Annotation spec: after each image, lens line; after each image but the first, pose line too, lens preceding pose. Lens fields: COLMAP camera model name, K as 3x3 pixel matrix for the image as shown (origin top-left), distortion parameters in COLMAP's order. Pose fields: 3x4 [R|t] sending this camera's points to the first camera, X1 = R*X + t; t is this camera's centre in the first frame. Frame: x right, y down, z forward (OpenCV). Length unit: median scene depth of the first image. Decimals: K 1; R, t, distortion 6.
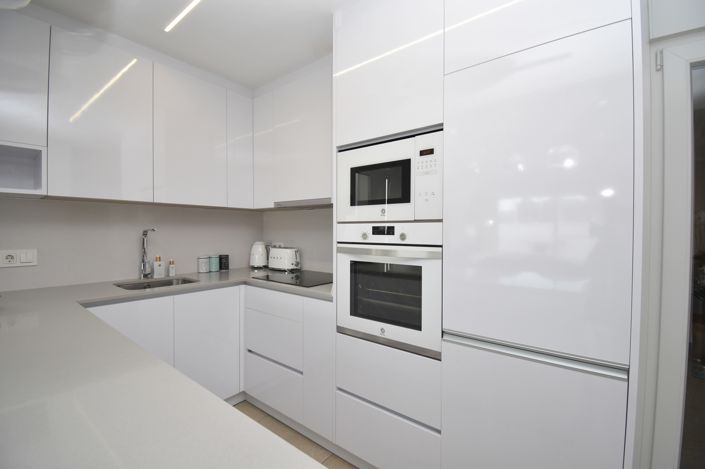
lens RADIAL K [[312.1, 0, 350.6], [0, 312.1, 232.9], [0, 0, 1]] dist [-0.001406, -0.000424]
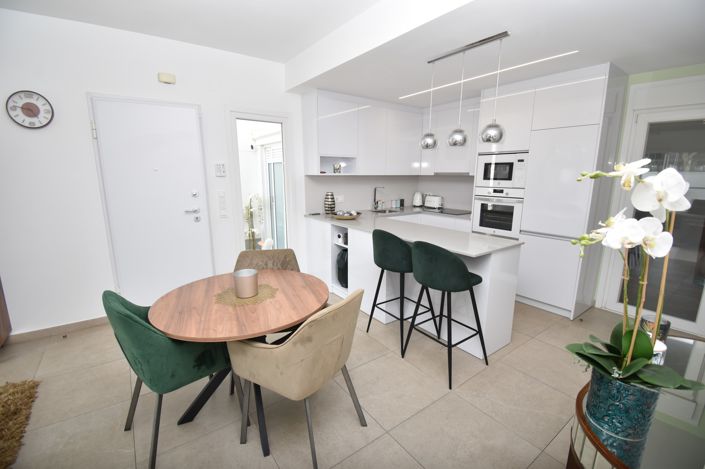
lens RADIAL K [[312.1, 0, 357.1], [0, 312.1, 236.2], [0, 0, 1]] dist [-0.001406, -0.000424]
pose [[0.971695, 0.051741, -0.230502, -0.353885], [-0.007760, 0.982185, 0.187756, -0.100882], [0.236110, -0.180652, 0.954786, -1.509541]]
